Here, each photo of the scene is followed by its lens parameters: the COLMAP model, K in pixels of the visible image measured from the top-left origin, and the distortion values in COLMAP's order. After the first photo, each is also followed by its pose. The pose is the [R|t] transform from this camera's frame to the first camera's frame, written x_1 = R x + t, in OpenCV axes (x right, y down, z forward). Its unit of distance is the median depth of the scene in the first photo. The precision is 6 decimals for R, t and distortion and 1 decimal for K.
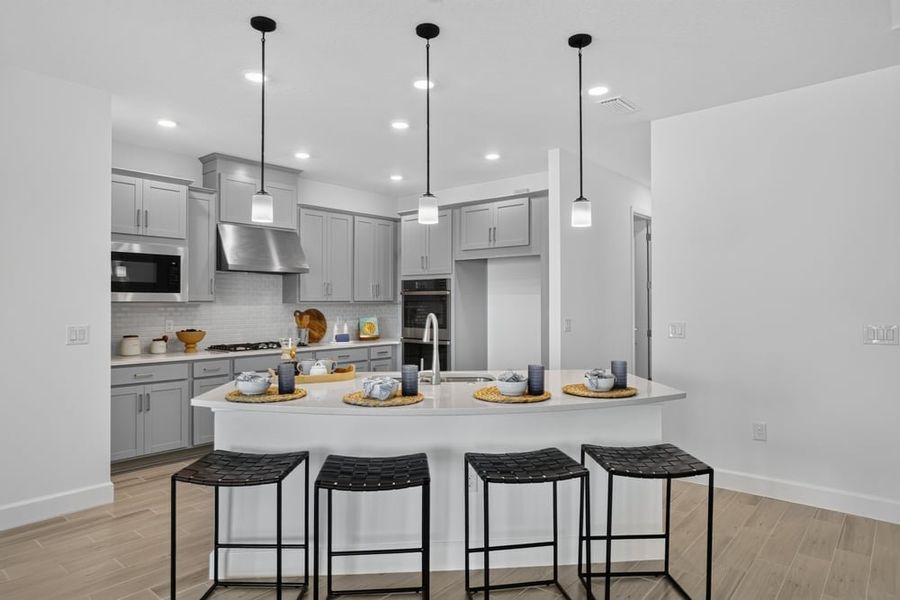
lens RADIAL K [[549.8, 0, 450.2], [0, 549.8, 295.9], [0, 0, 1]] dist [-0.024226, 0.000899]
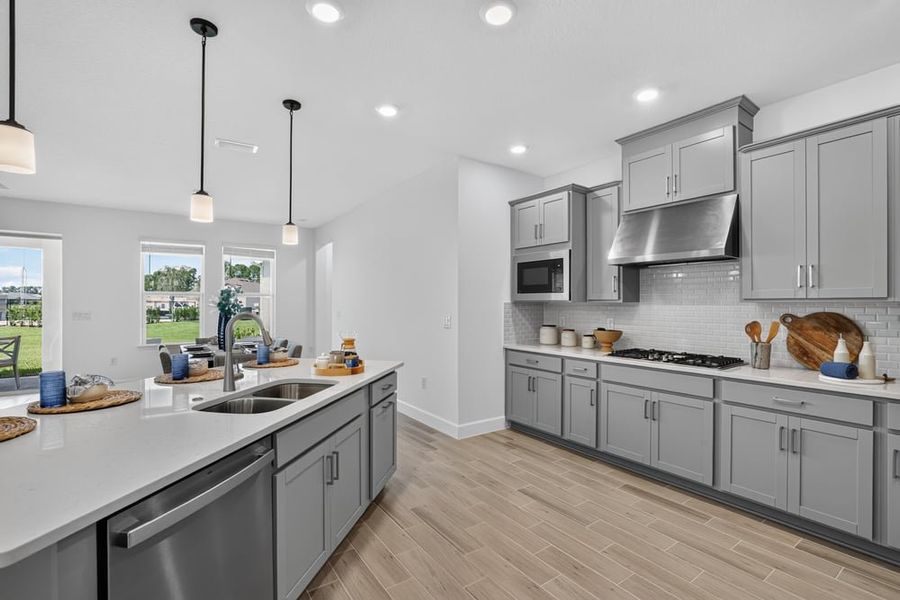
lens RADIAL K [[408.2, 0, 449.3], [0, 408.2, 302.1], [0, 0, 1]] dist [-0.002655, -0.000146]
pose [[-0.248296, -0.002419, -0.968681, 0.285449], [0.010087, 0.999936, -0.005082, 0.013082], [0.968632, -0.011033, -0.248256, 0.817670]]
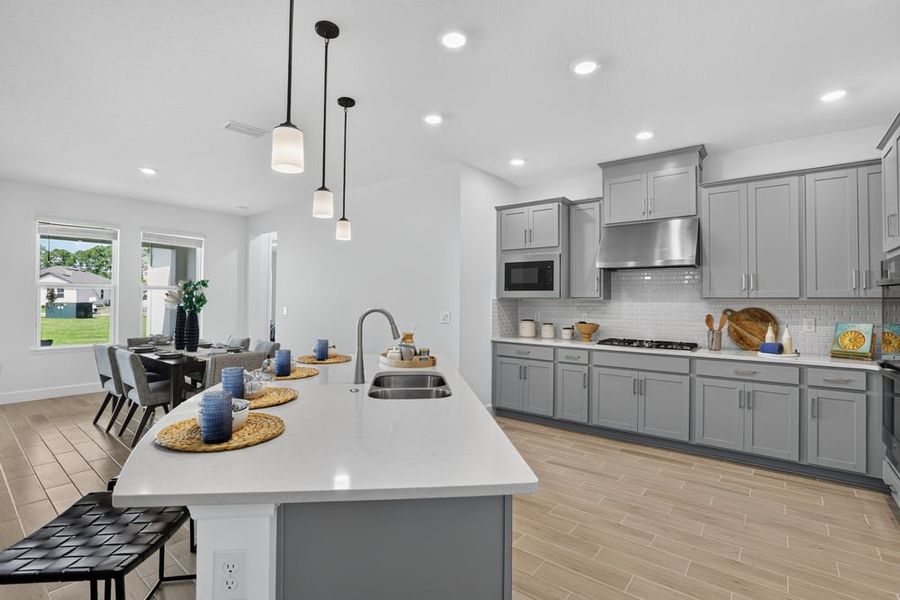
lens RADIAL K [[420.7, 0, 446.8], [0, 420.7, 293.2], [0, 0, 1]] dist [-0.028696, 0.000319]
pose [[0.030228, -0.016155, -0.999412, 0.371659], [0.002845, 0.999867, -0.016076, 0.012579], [0.999539, -0.002358, 0.030270, 0.608509]]
